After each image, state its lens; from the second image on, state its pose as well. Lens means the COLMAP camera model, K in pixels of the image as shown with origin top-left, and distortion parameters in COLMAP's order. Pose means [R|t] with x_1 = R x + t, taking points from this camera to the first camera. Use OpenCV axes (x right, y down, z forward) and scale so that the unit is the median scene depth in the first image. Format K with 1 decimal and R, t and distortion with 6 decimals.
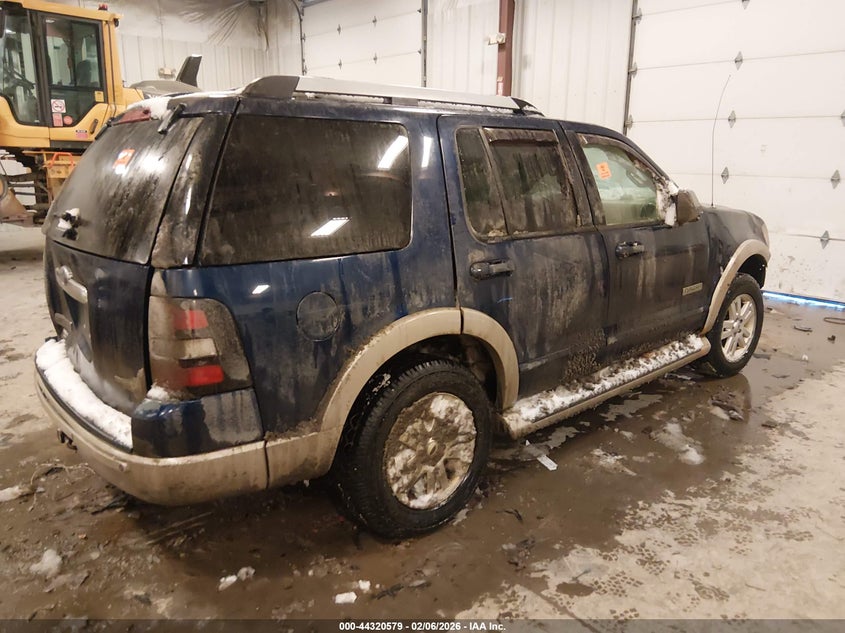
lens RADIAL K [[705.8, 0, 426.7], [0, 705.8, 315.7], [0, 0, 1]] dist [0.204706, -0.381655]
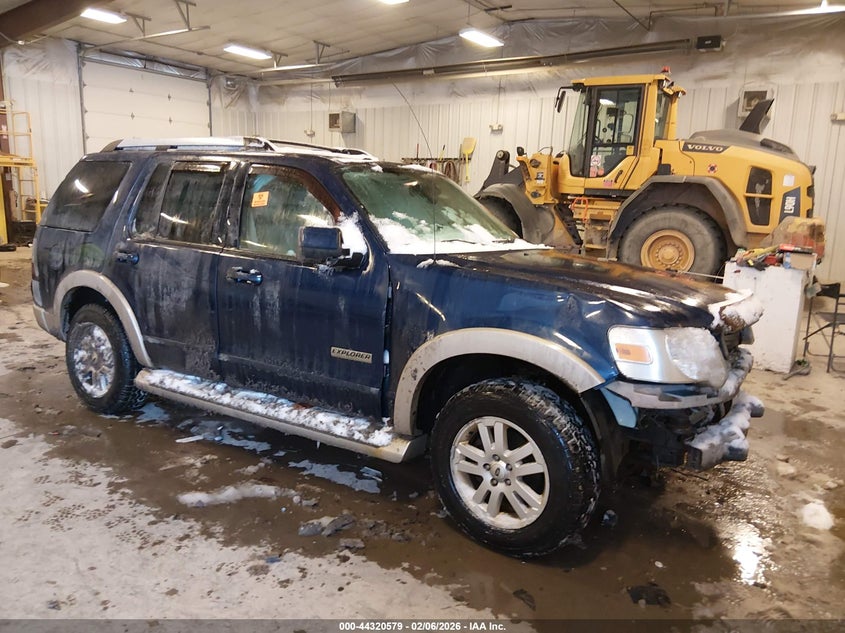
lens RADIAL K [[705.8, 0, 426.7], [0, 705.8, 315.7], [0, 0, 1]] dist [0.204706, -0.381655]
pose [[0.152138, 0.164821, -0.974519, 1.314561], [-0.245236, 0.961458, 0.124327, -0.227133], [0.957451, 0.220073, 0.186694, 1.075487]]
